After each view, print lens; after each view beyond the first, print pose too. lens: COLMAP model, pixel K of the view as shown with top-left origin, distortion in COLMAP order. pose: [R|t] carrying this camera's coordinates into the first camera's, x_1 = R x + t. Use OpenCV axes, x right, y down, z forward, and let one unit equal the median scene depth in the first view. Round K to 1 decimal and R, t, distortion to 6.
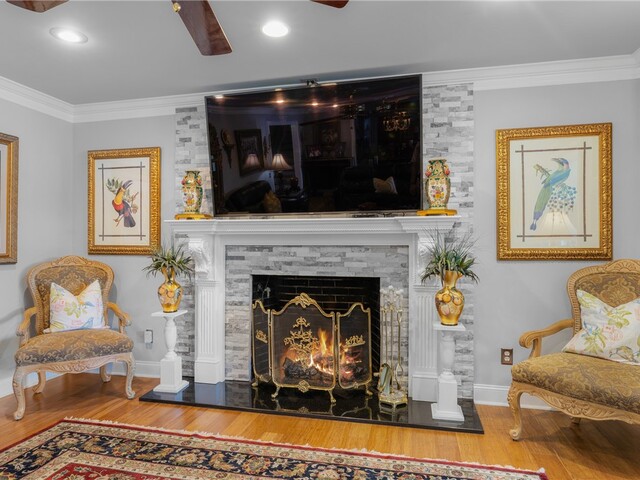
lens RADIAL K [[429.2, 0, 319.5], [0, 429.2, 244.3], [0, 0, 1]] dist [-0.003467, 0.000142]
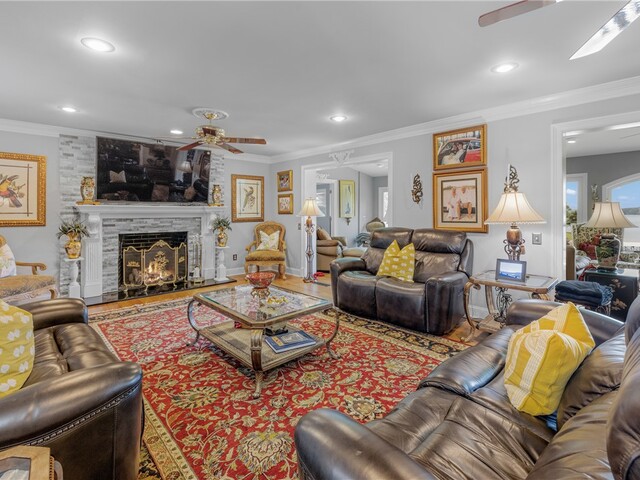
lens RADIAL K [[315.6, 0, 320.0], [0, 315.6, 240.0], [0, 0, 1]] dist [-0.000986, -0.000128]
pose [[0.548851, -0.077204, 0.832347, -0.880877], [-0.001194, 0.995652, 0.093138, -0.034924], [-0.835919, -0.052113, 0.546373, -0.521911]]
